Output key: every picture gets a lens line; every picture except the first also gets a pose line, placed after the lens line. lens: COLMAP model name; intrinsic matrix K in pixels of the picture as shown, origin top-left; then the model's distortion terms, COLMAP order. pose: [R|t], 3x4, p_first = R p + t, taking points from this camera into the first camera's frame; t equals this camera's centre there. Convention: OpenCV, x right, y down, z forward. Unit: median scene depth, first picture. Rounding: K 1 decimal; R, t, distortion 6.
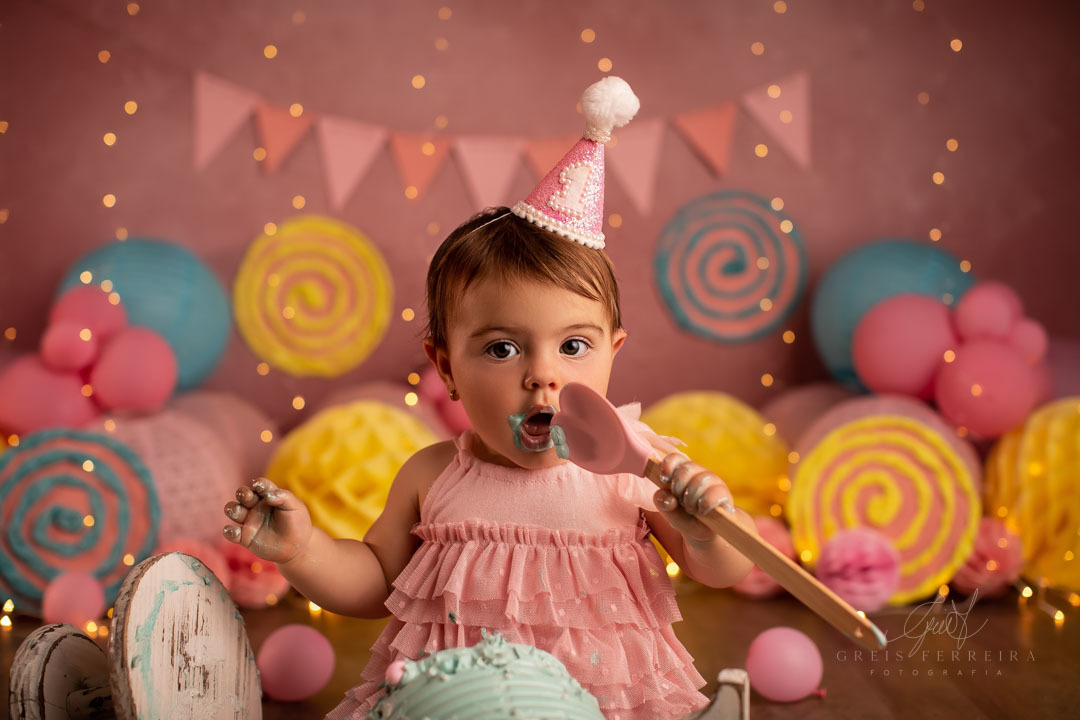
lens RADIAL K [[1651.5, 0, 540.0], [0, 1651.5, 360.0], [0, 0, 1]] dist [-0.158061, 0.075899]
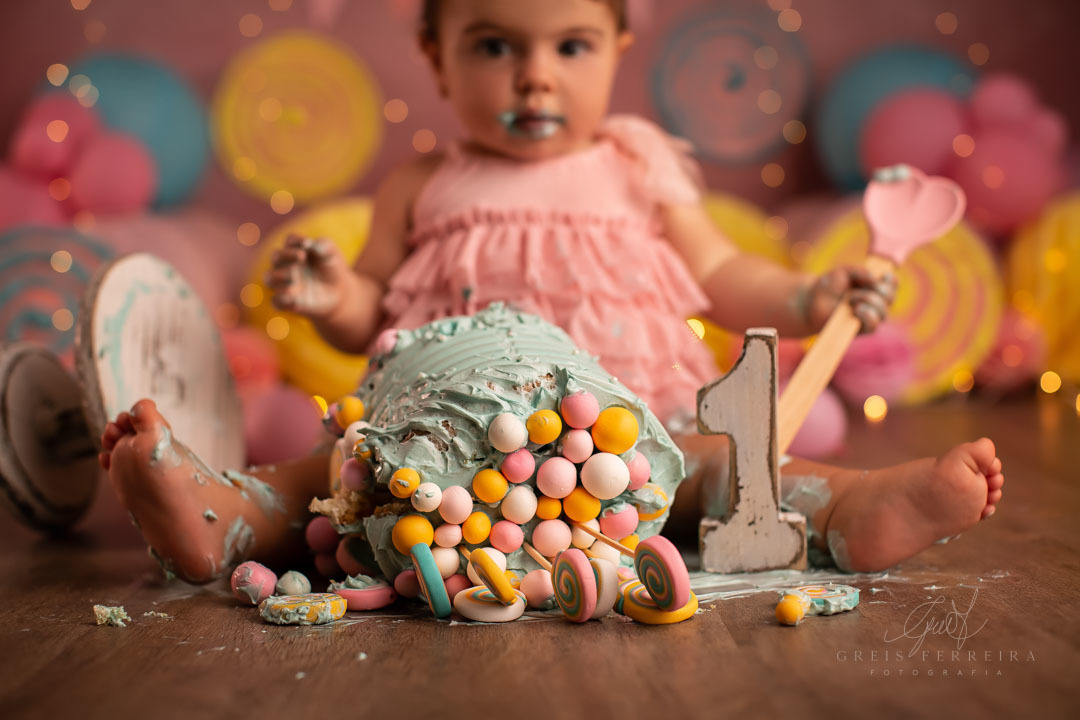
lens RADIAL K [[1651.5, 0, 540.0], [0, 1651.5, 360.0], [0, 0, 1]] dist [-0.158061, 0.075899]
pose [[0.999895, -0.012840, 0.006785, -0.005503], [0.012636, 0.999487, 0.029416, 0.094522], [-0.007159, -0.029327, 0.999544, 0.045786]]
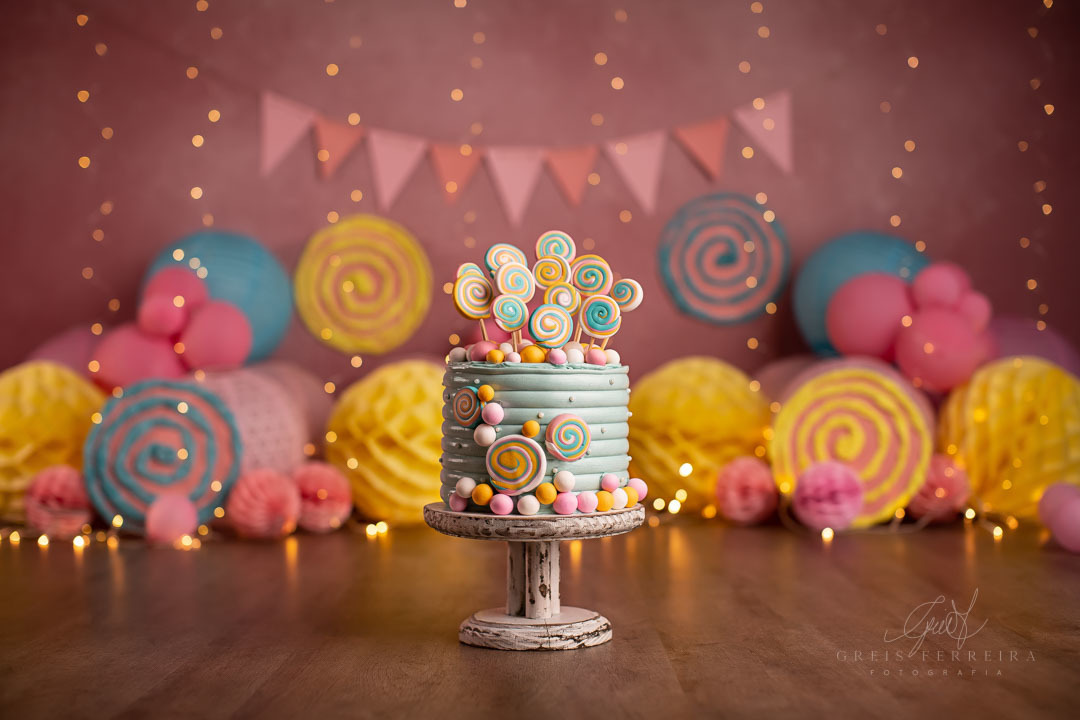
lens RADIAL K [[1651.5, 0, 540.0], [0, 1651.5, 360.0], [0, 0, 1]] dist [-0.158061, 0.075899]
pose [[0.999976, -0.000095, -0.006887, -0.006852], [-0.000169, 0.999267, -0.038277, 0.072700], [0.006885, 0.038277, 0.999243, -0.190874]]
